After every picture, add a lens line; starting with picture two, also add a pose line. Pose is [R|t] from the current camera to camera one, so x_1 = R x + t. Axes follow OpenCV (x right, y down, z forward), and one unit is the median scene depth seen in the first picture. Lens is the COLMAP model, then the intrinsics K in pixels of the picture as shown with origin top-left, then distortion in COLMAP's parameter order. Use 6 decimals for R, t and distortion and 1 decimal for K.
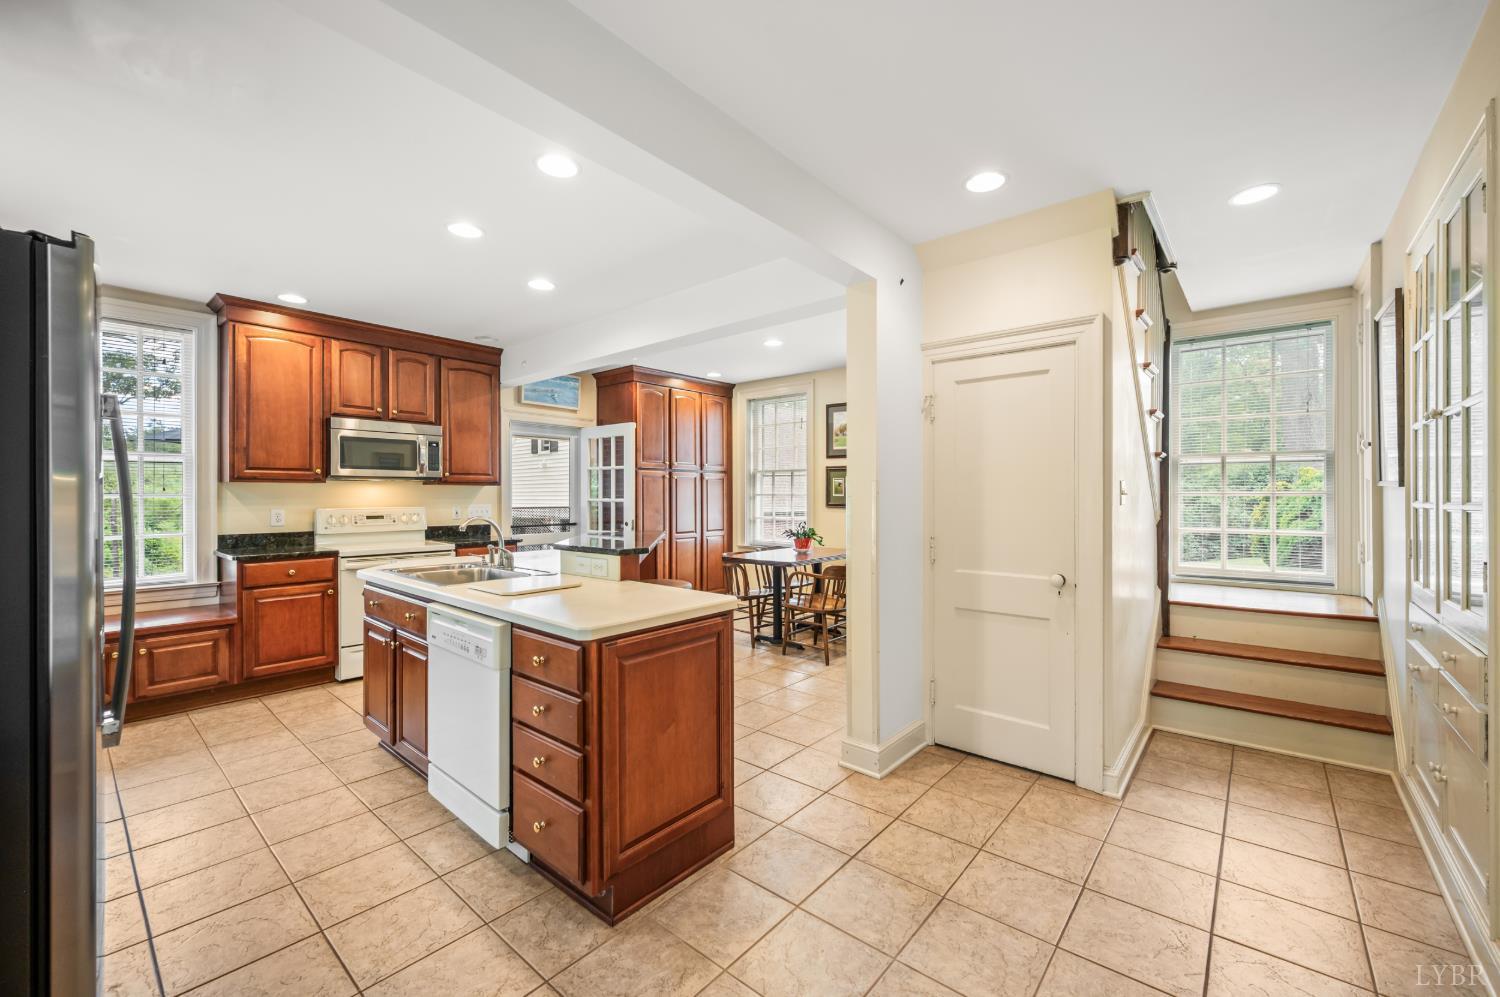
lens RADIAL K [[601.2, 0, 753.5], [0, 601.2, 495.6], [0, 0, 1]] dist [-0.001014, -0.000298]
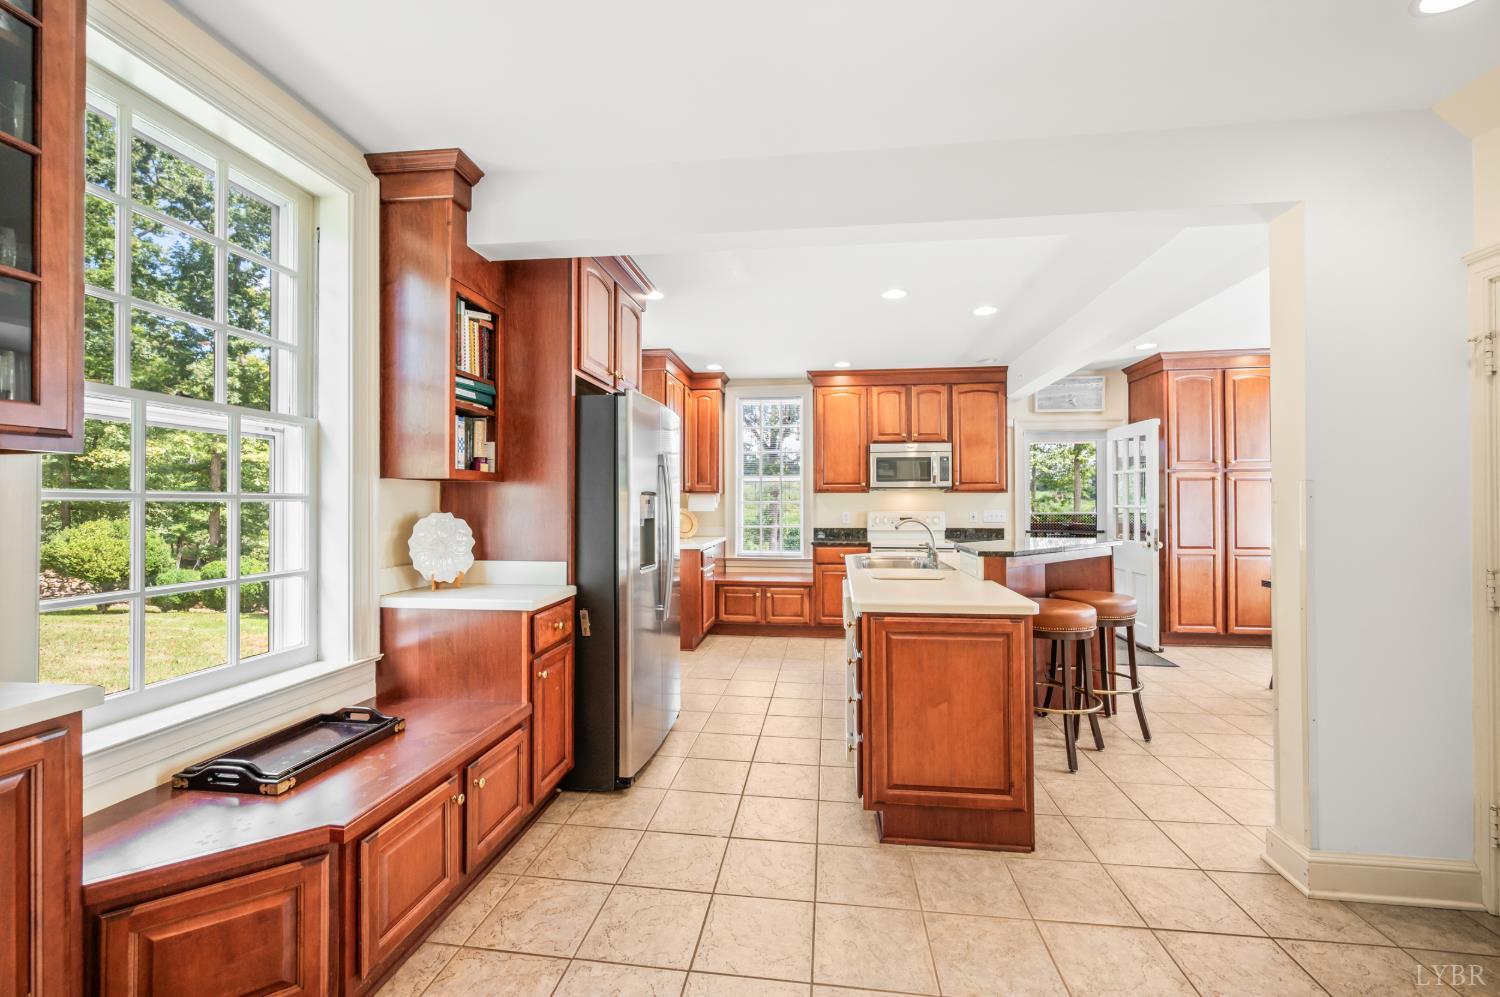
lens RADIAL K [[601.2, 0, 753.5], [0, 601.2, 495.6], [0, 0, 1]] dist [-0.001014, -0.000298]
pose [[0.546483, -0.010400, -0.837405, 0.308377], [0.001585, 0.999934, -0.011384, 0.000579], [0.837468, 0.004894, 0.546464, 0.037246]]
